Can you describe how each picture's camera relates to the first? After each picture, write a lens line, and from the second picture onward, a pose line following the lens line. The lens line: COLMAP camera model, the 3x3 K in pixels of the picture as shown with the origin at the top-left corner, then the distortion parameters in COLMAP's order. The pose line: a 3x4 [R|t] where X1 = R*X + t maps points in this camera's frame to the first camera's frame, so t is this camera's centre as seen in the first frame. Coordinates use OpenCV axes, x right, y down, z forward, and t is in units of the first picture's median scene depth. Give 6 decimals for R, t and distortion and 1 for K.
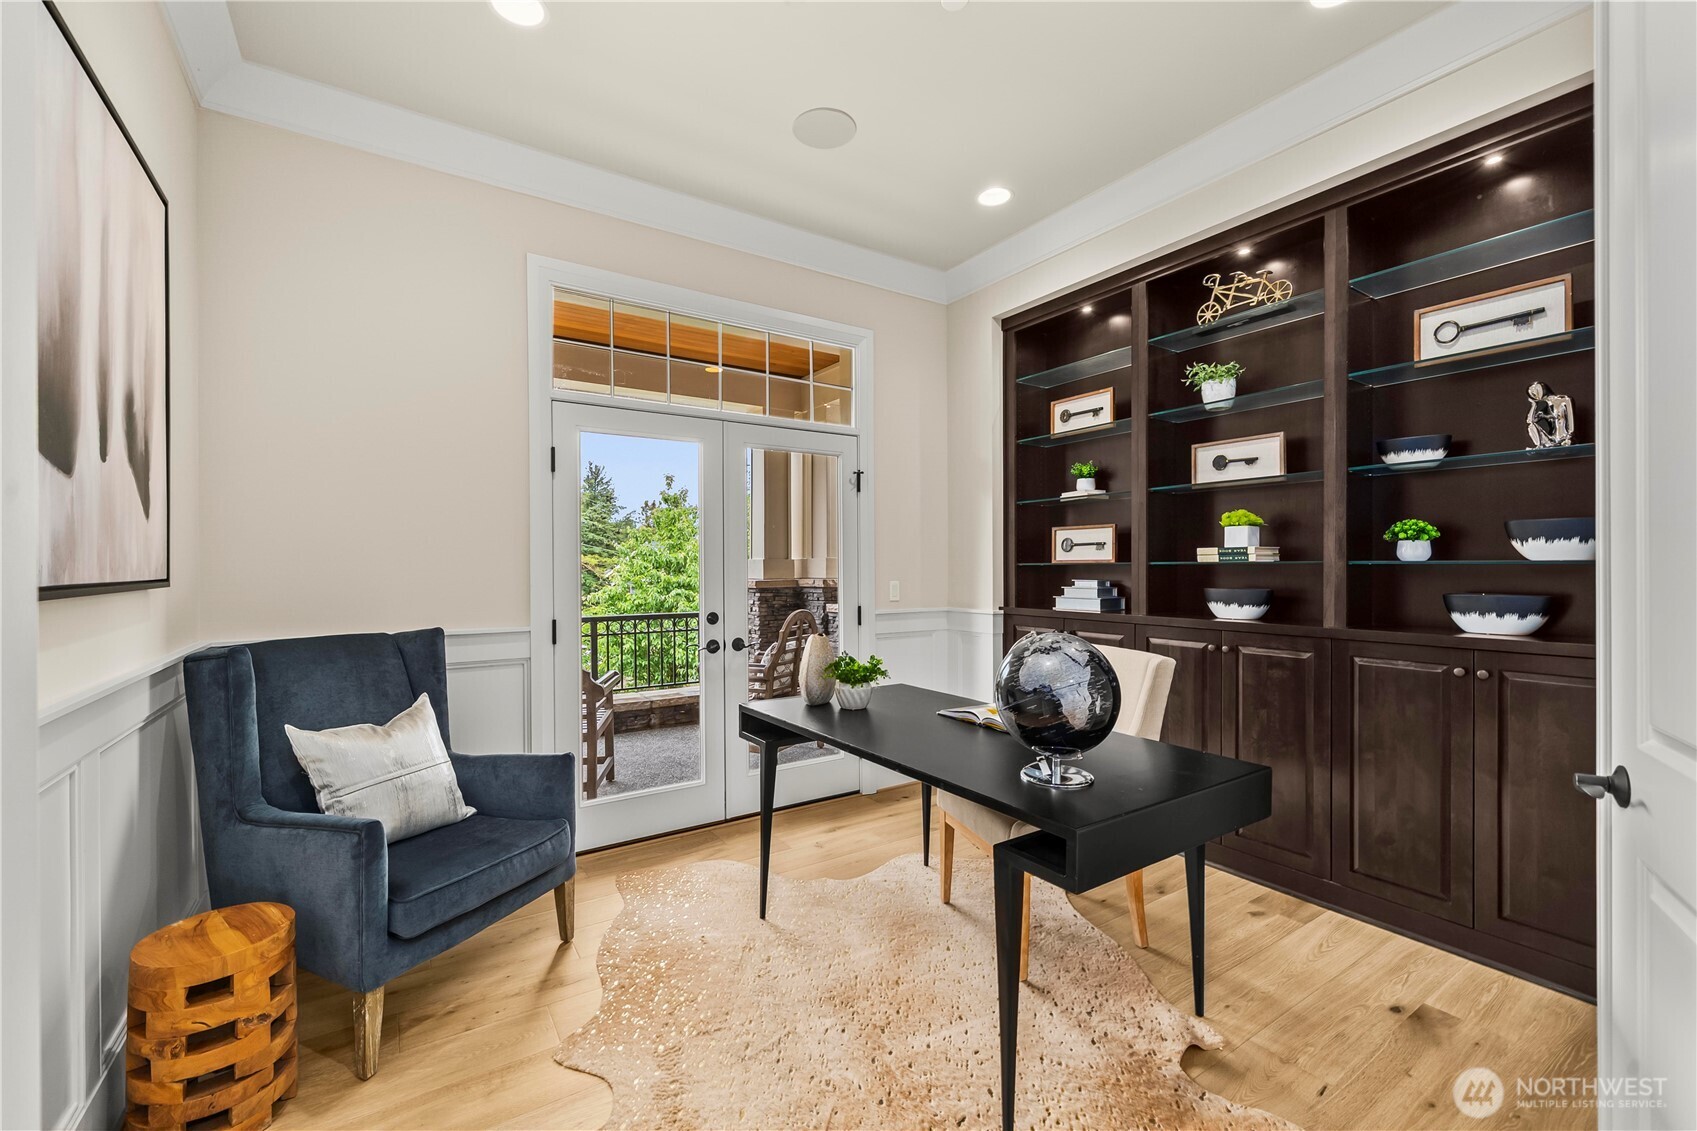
lens RADIAL K [[700.9, 0, 848.5], [0, 700.9, 565.5], [0, 0, 1]] dist [0.000000, -0.000018]
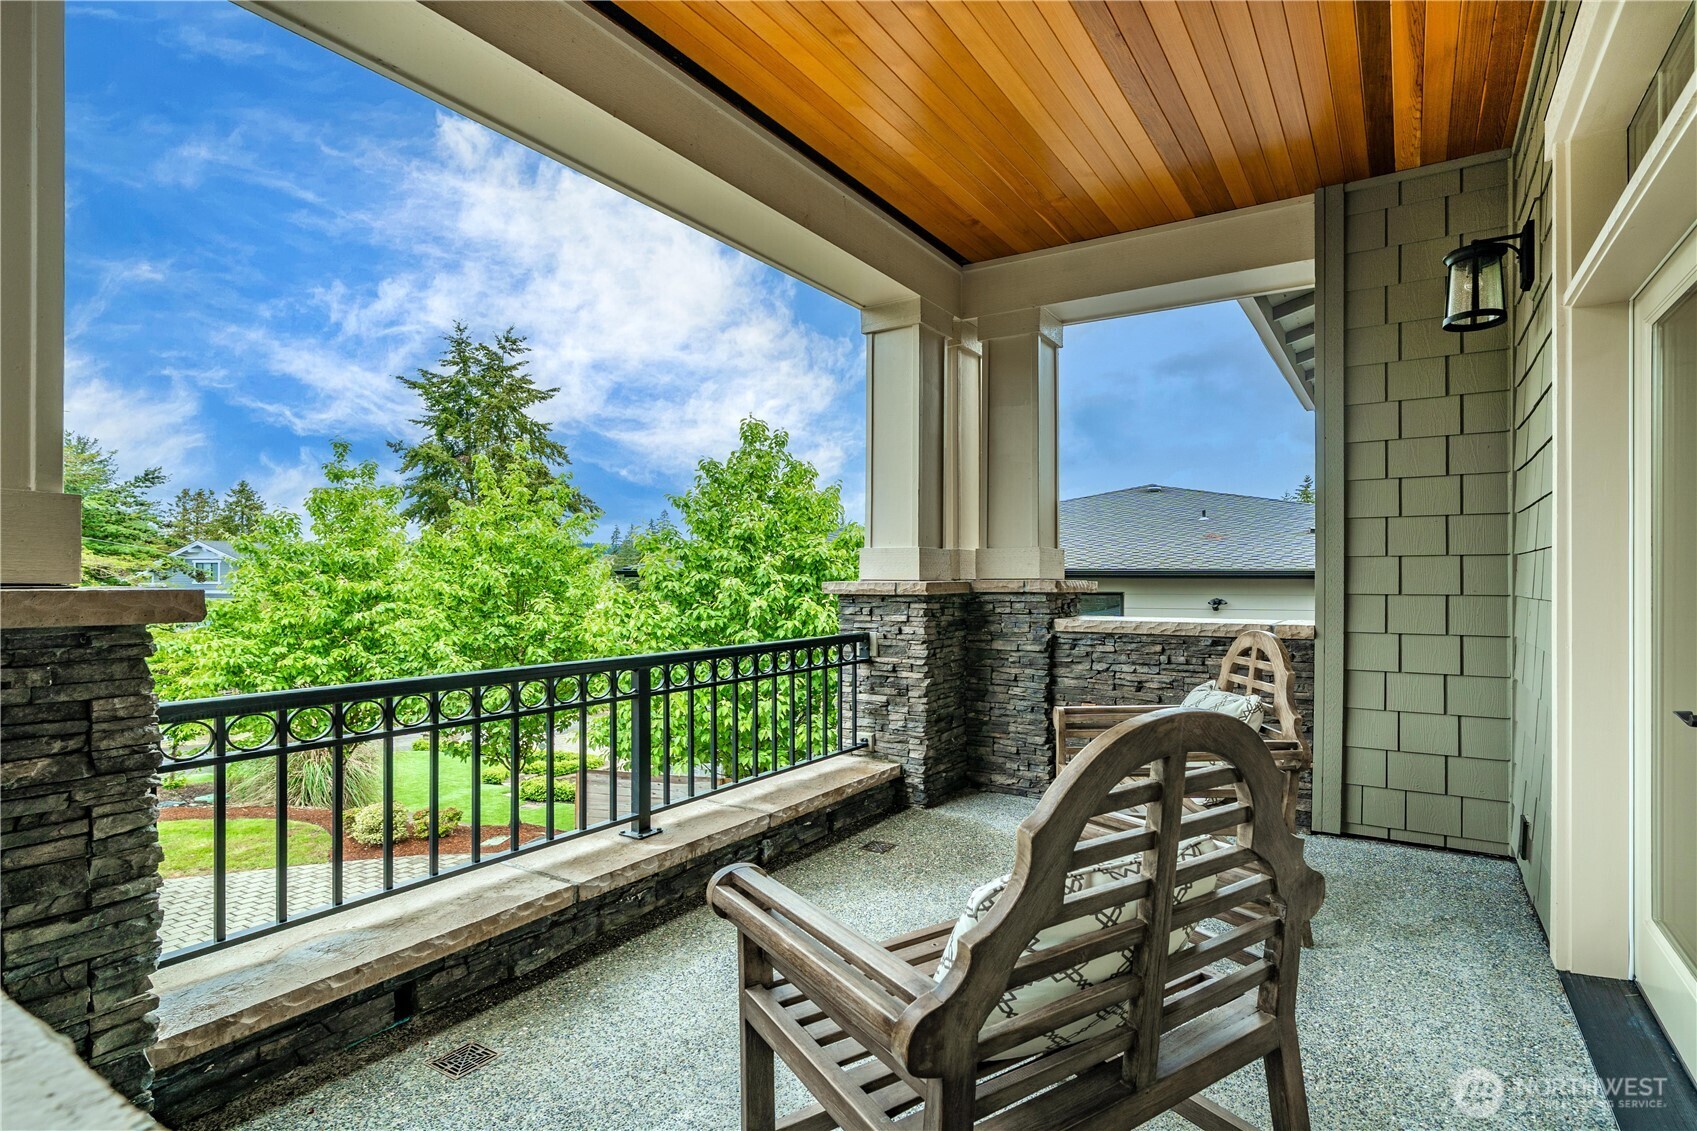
lens RADIAL K [[700.9, 0, 848.5], [0, 700.9, 565.5], [0, 0, 1]] dist [0.000000, -0.000018]
pose [[0.893133, 0.008042, 0.449721, -0.454335], [-0.003466, 0.999934, -0.010997, 0.012813], [-0.449780, 0.008263, 0.893101, 0.485944]]
